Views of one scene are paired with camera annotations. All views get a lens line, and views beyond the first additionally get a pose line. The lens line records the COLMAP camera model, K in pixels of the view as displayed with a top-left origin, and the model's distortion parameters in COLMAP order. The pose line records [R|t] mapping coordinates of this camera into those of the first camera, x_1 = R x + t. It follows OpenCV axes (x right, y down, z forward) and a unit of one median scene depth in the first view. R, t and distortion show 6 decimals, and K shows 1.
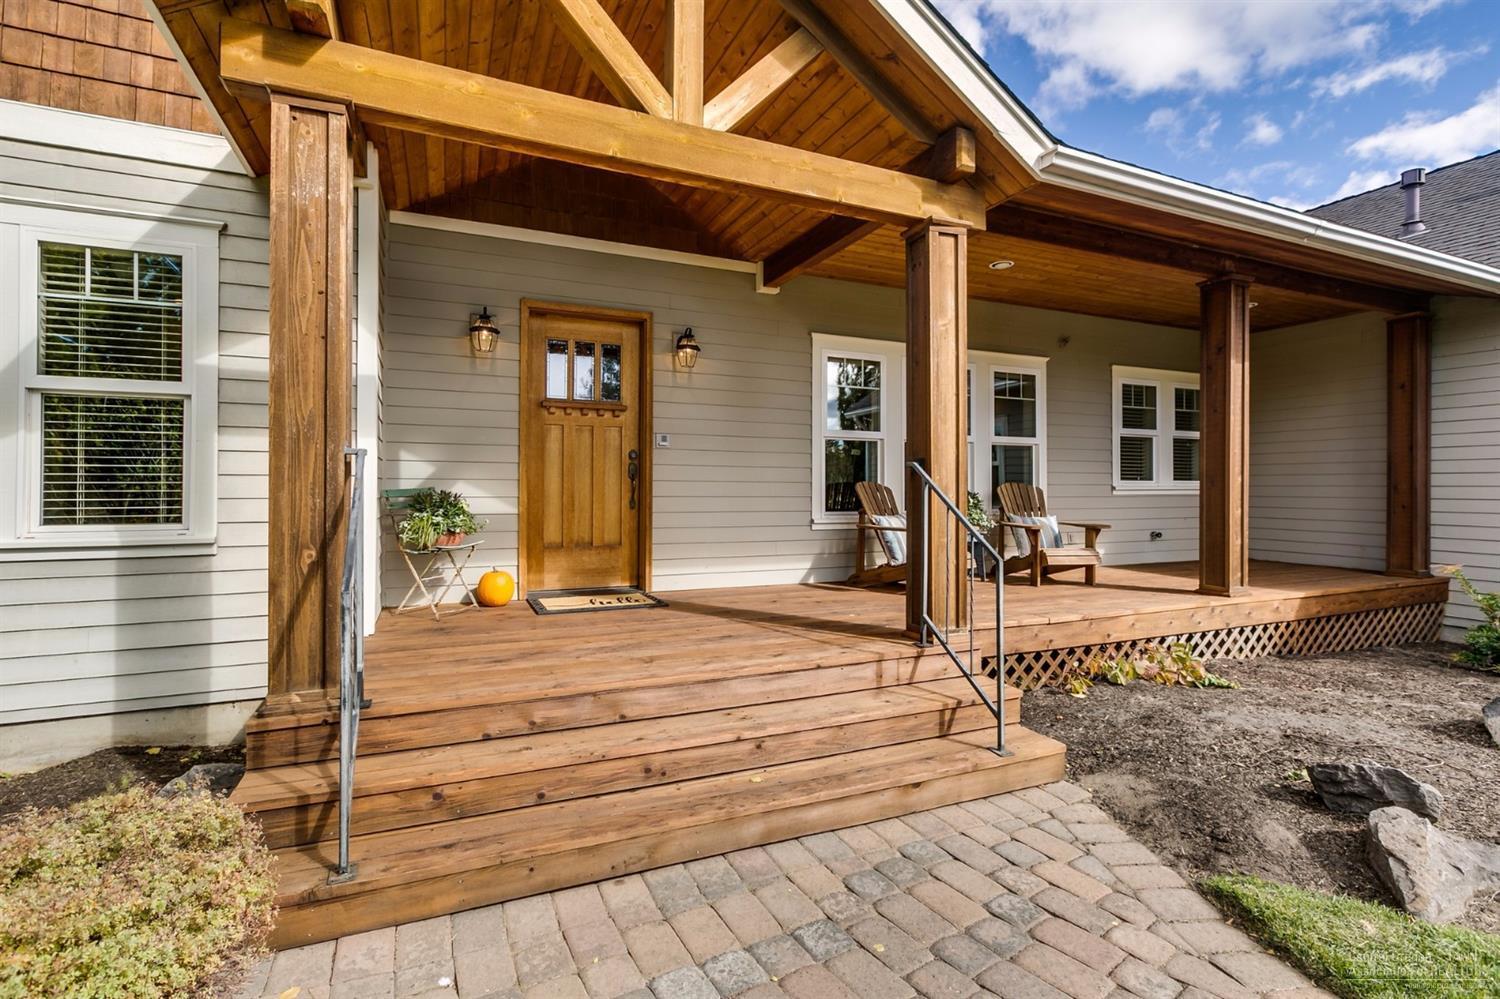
lens RADIAL K [[698.8, 0, 744.2], [0, 698.8, 490.5], [0, 0, 1]] dist [-0.005973, -0.000940]
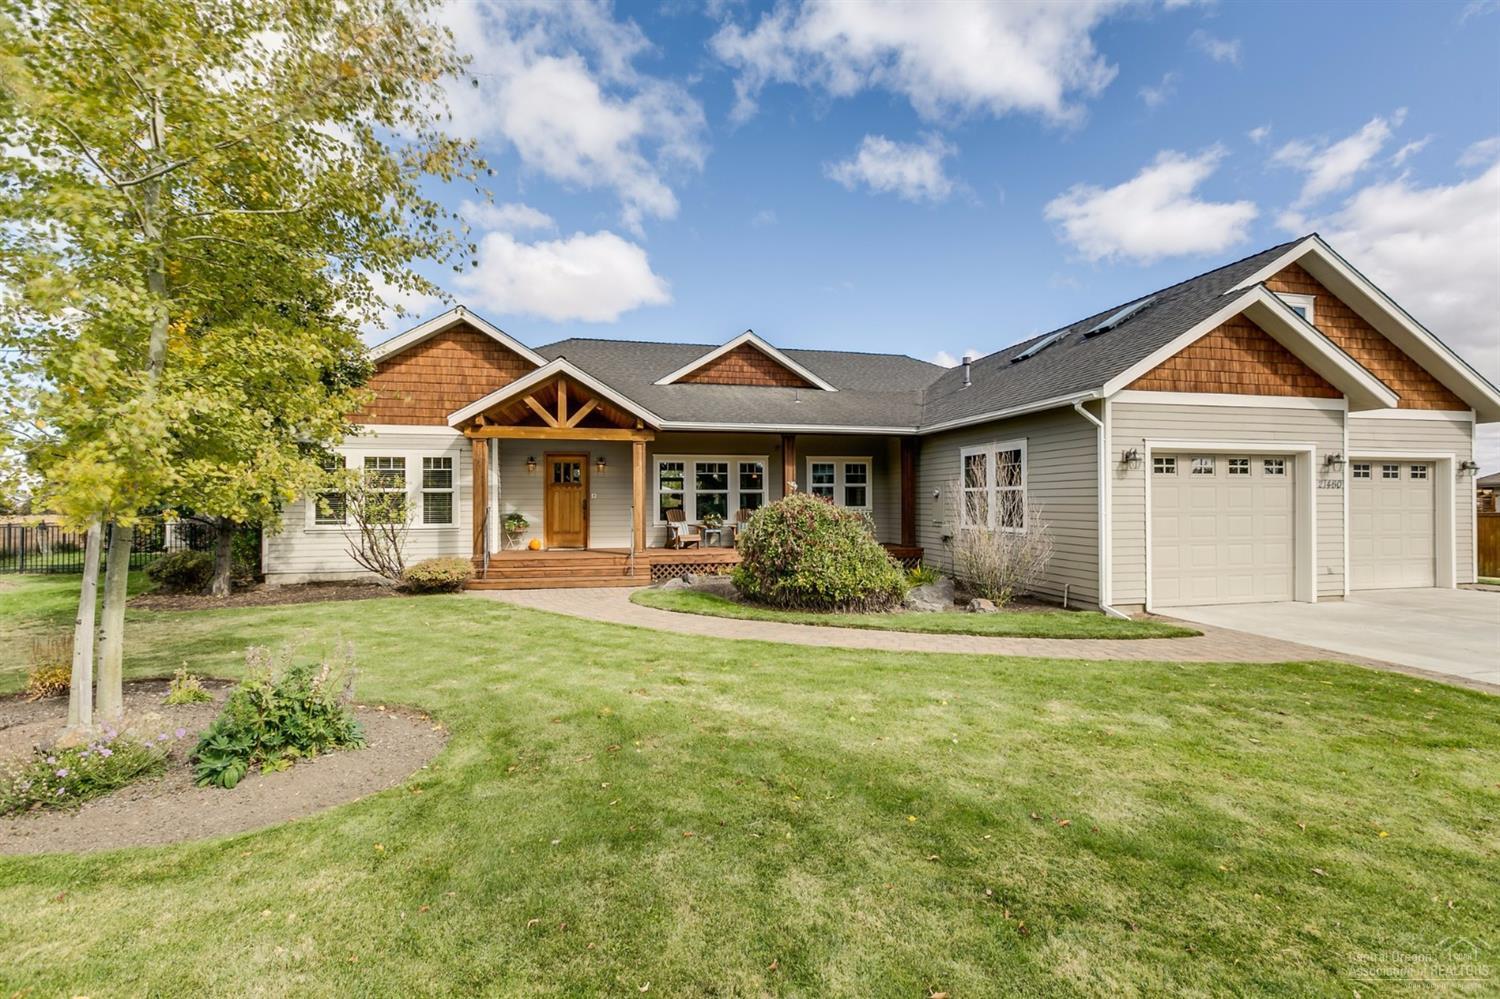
lens RADIAL K [[698.8, 0, 756.2], [0, 698.8, 501.1], [0, 0, 1]] dist [-0.005973, -0.000940]
pose [[0.980750, -0.005599, -0.195187, 1.624058], [0.005778, 0.999983, 0.000346, -0.070474], [0.195181, -0.001467, 0.980766, -2.496068]]
